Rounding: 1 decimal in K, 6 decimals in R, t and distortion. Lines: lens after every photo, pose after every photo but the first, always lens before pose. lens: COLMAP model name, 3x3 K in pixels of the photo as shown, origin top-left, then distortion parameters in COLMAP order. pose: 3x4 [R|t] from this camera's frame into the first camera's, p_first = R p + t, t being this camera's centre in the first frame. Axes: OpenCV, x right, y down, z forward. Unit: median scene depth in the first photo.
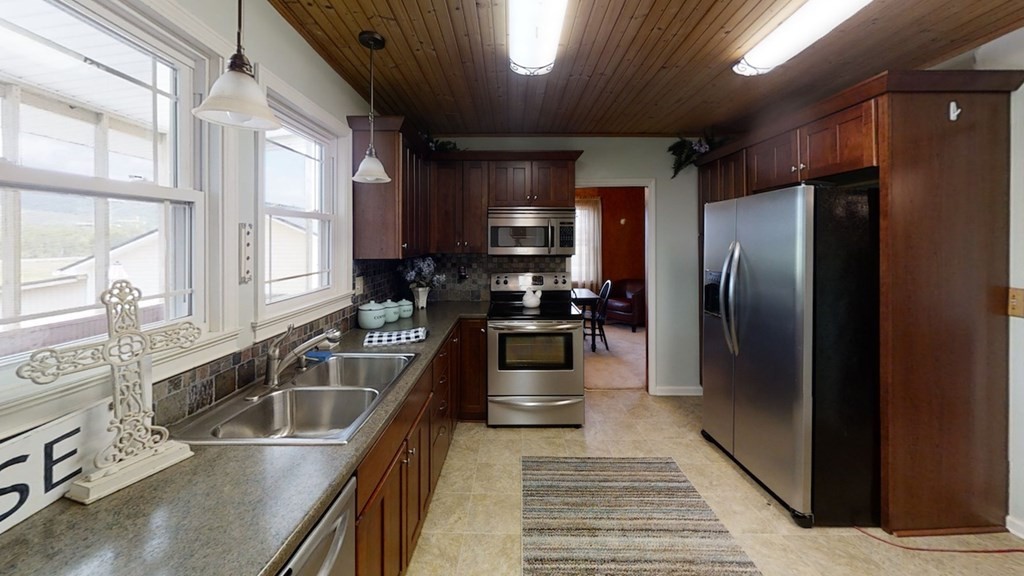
lens RADIAL K [[372.5, 0, 520.7], [0, 372.5, 285.1], [0, 0, 1]] dist [0.001180, -0.000072]
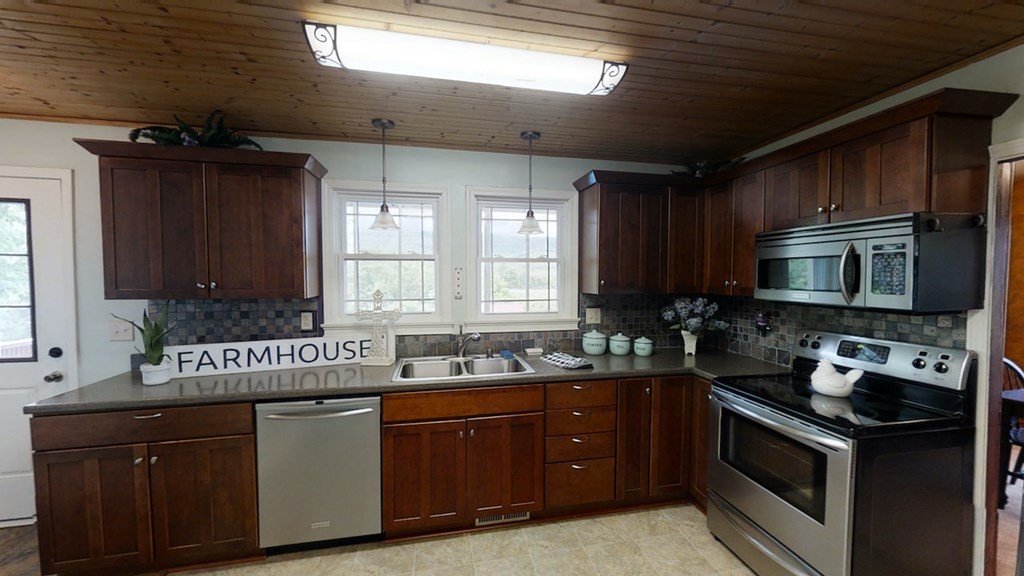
lens RADIAL K [[372.5, 0, 520.7], [0, 372.5, 285.1], [0, 0, 1]] dist [0.001180, -0.000072]
pose [[0.202969, 0.024648, -0.978875, 0.524794], [-0.124123, 0.992267, -0.000752, -0.051805], [0.971286, 0.121654, 0.204459, 0.414056]]
